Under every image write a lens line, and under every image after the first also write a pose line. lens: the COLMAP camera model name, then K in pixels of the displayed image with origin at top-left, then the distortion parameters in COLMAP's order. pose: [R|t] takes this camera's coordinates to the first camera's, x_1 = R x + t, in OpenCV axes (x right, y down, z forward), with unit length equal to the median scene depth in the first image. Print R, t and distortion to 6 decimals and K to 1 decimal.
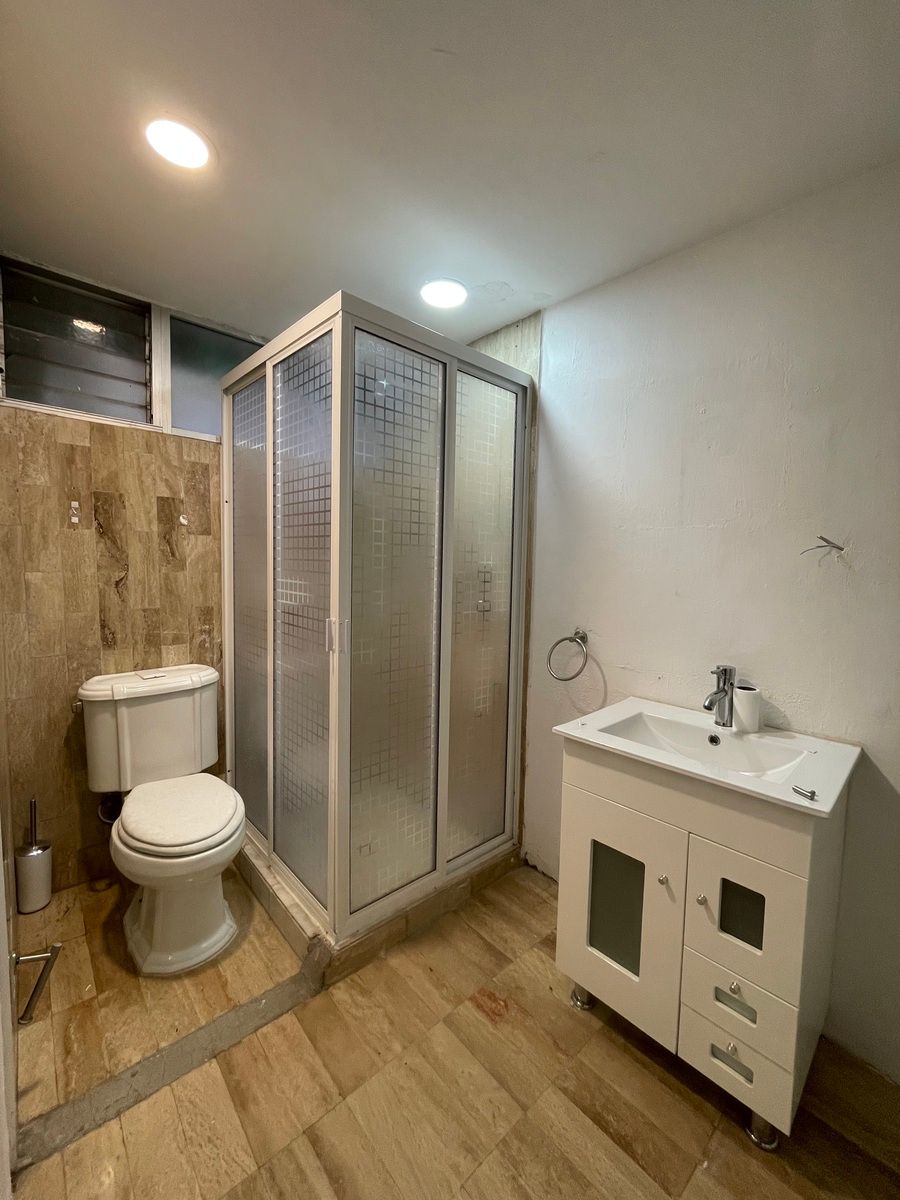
lens RADIAL K [[485.0, 0, 448.6], [0, 485.0, 601.7], [0, 0, 1]] dist [-0.003628, 0.000744]
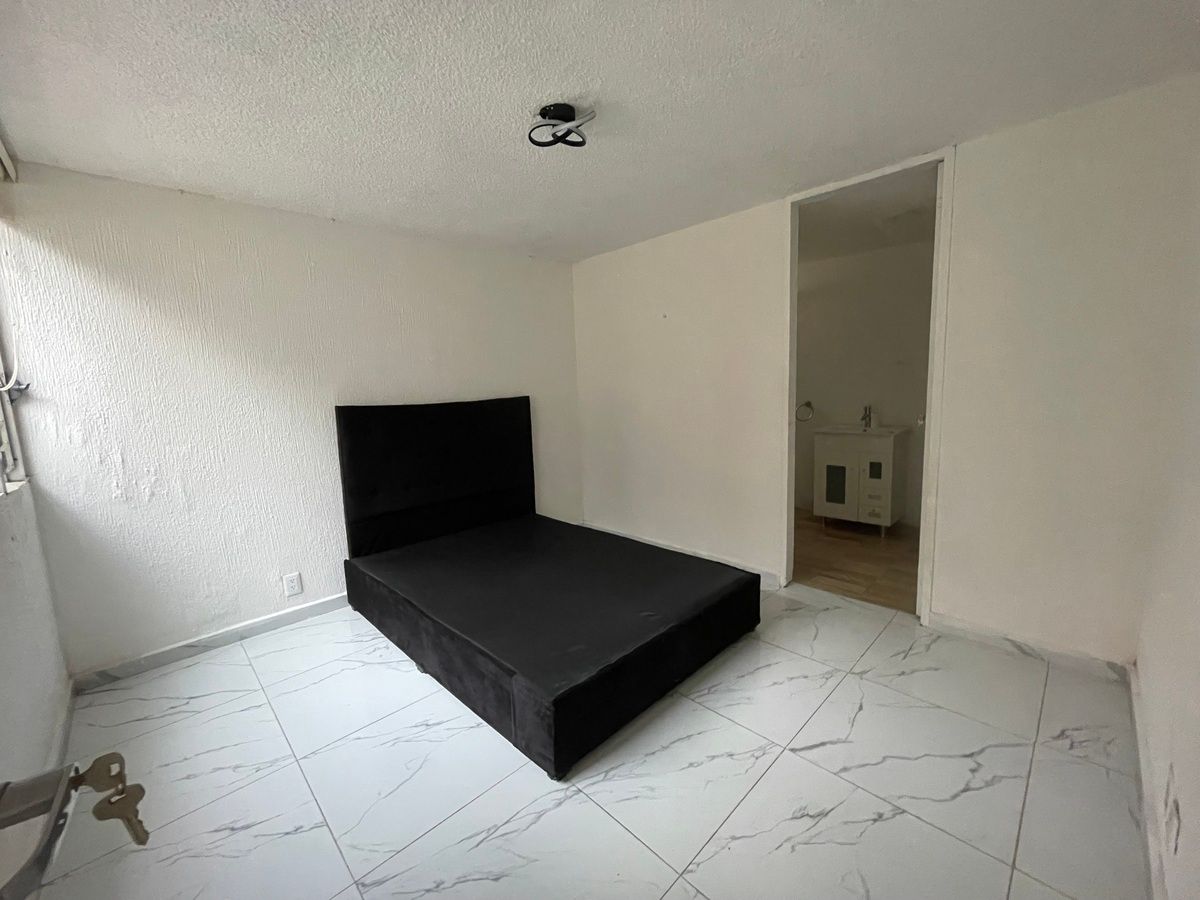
lens RADIAL K [[485.0, 0, 601.1], [0, 485.0, 447.0], [0, 0, 1]] dist [-0.003628, 0.000744]
pose [[0.997009, -0.071933, 0.028268, -1.344434], [0.070333, 0.996061, 0.053998, 0.130634], [-0.032041, -0.051849, 0.998141, -2.232693]]
